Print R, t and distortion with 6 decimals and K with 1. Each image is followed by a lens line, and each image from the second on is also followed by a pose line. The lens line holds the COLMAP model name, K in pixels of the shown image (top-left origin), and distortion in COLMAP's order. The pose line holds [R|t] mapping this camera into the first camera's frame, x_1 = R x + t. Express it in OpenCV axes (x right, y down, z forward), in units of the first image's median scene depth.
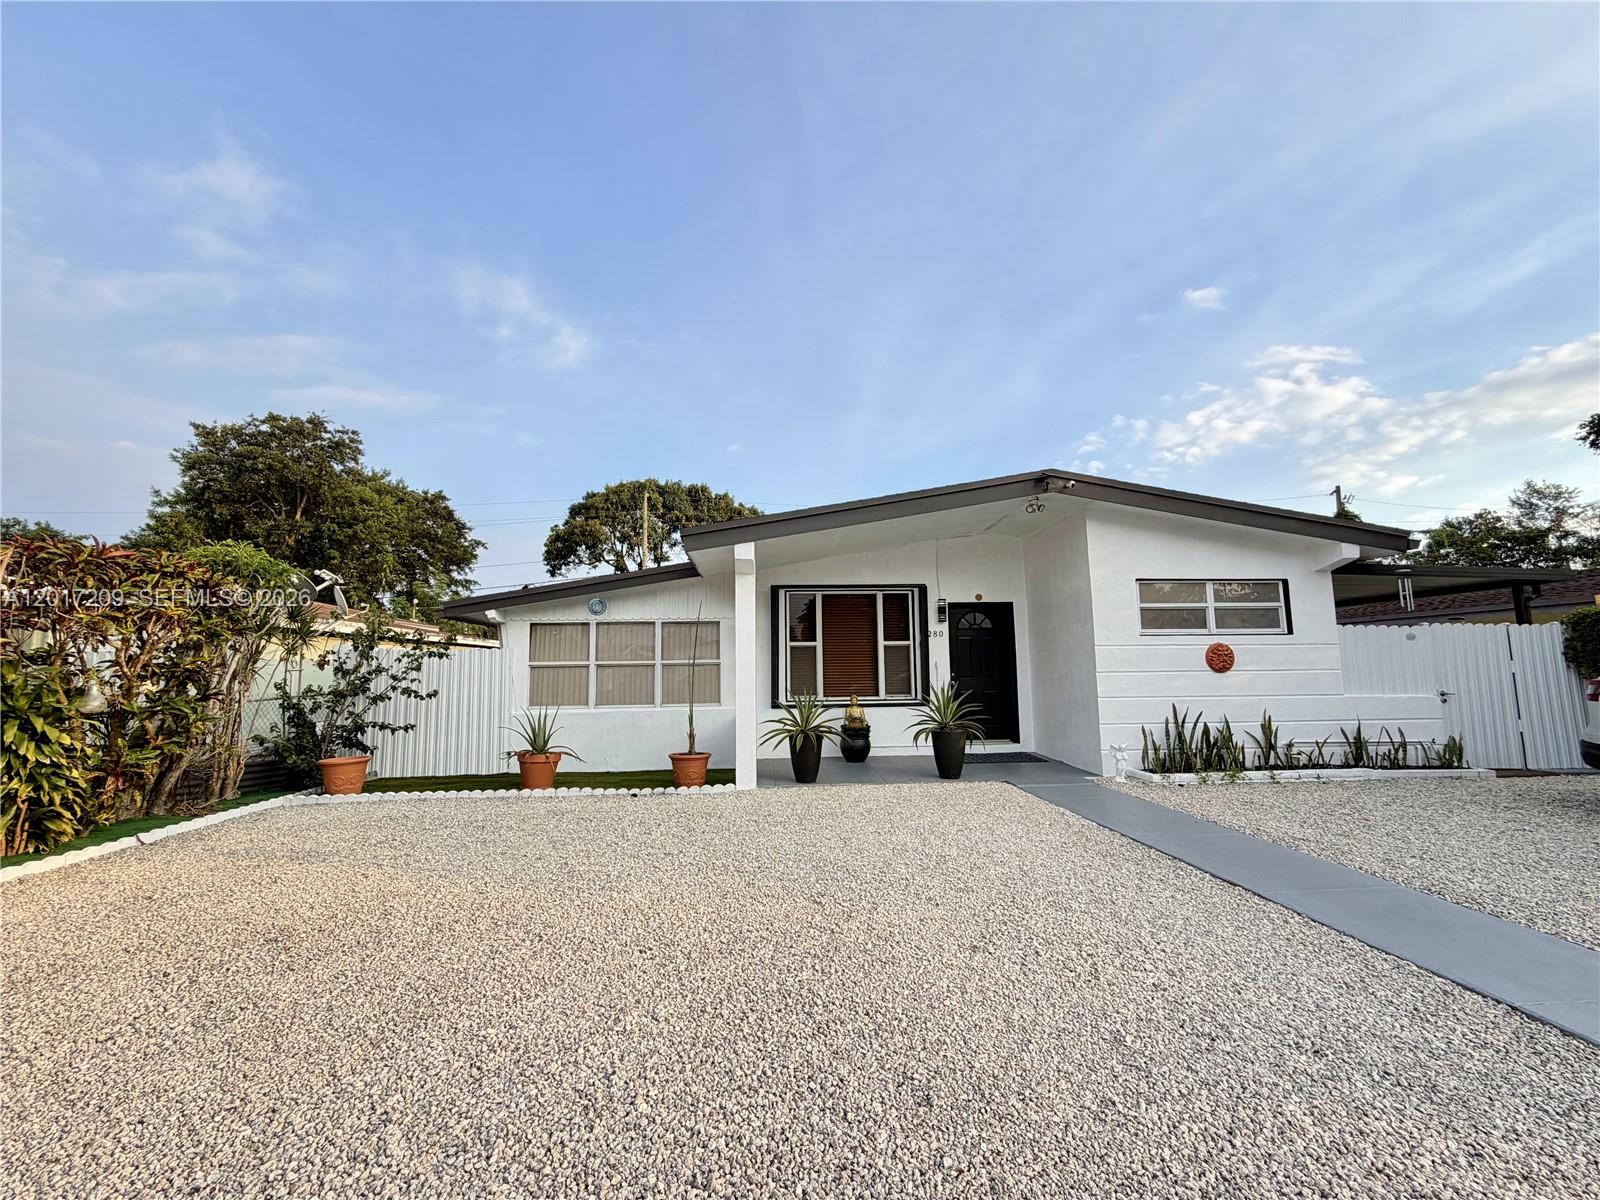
lens RADIAL K [[639.3, 0, 789.2], [0, 639.3, 605.8], [0, 0, 1]] dist [0.027675, -0.000100]
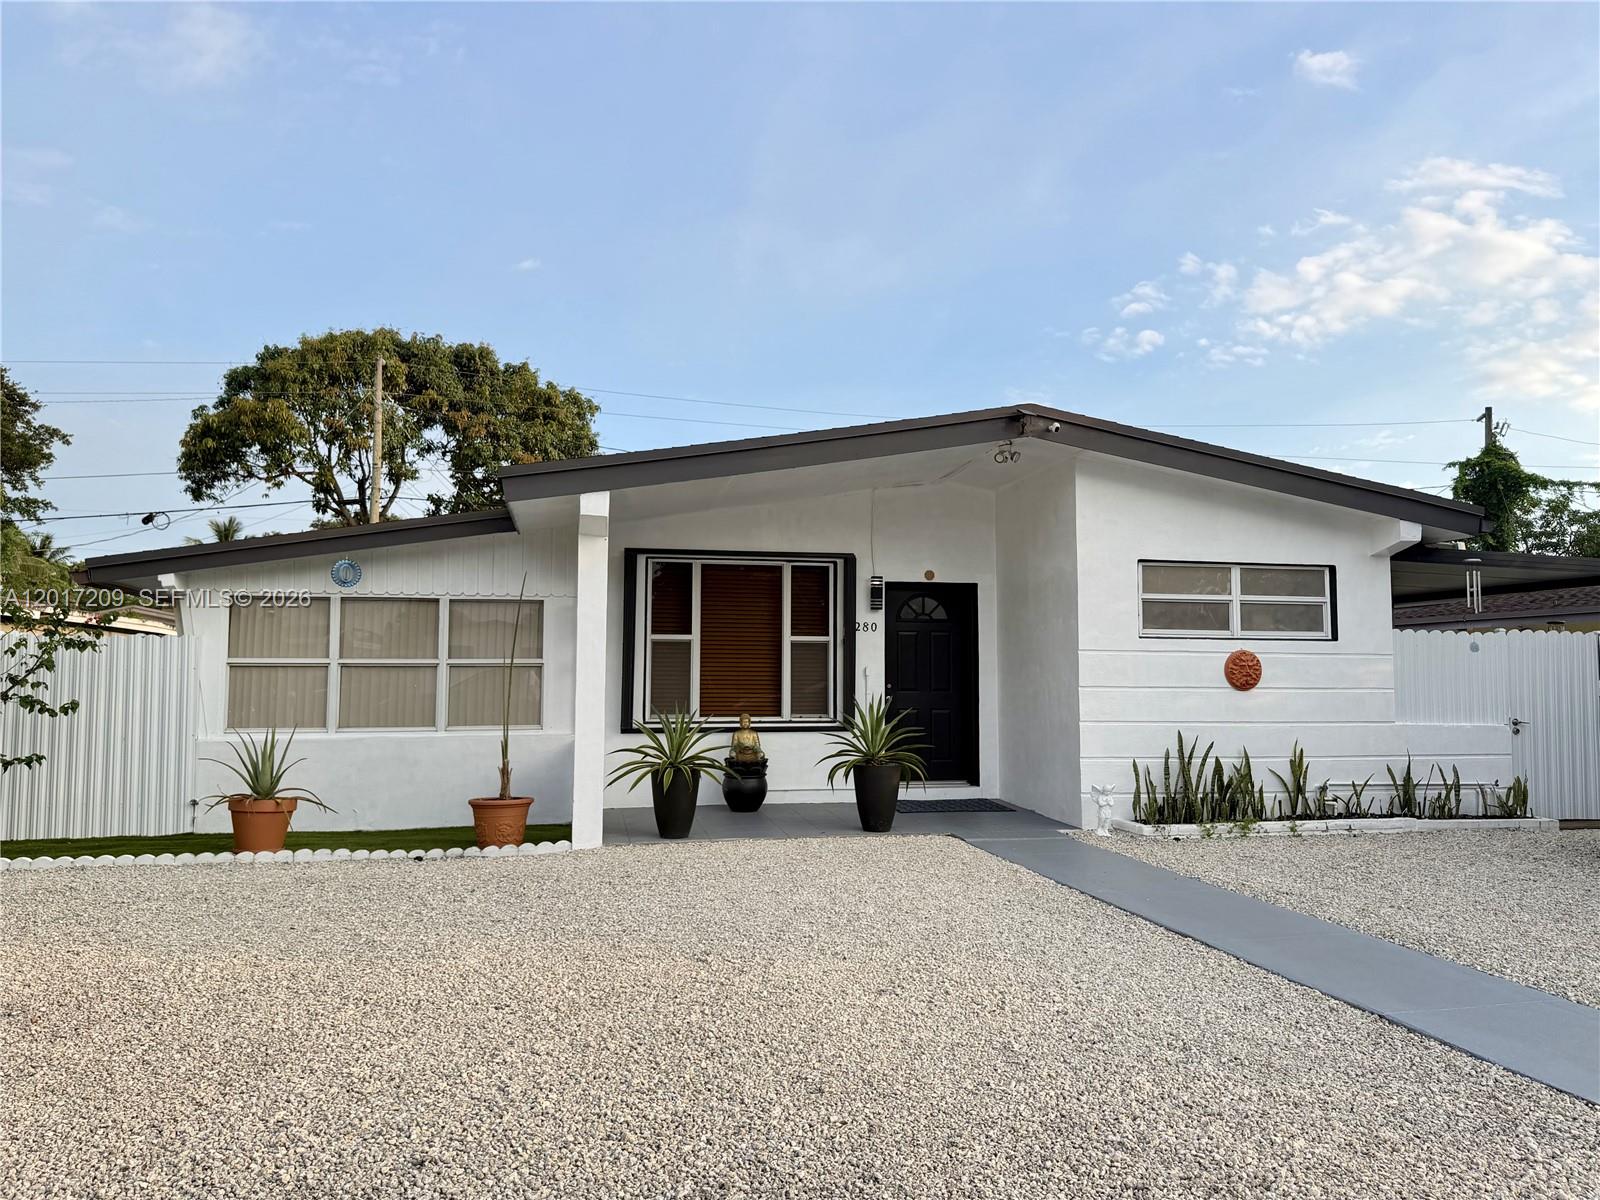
lens RADIAL K [[1133.6, 0, 800.0], [0, 1133.6, 600.0], [0, 0, 1]] dist [0.075653, -0.001342]
pose [[0.987533, 0.026868, 0.155105, -0.033332], [-0.032069, 0.999001, 0.031128, -0.023239], [-0.154114, -0.035714, 0.987407, -0.208199]]
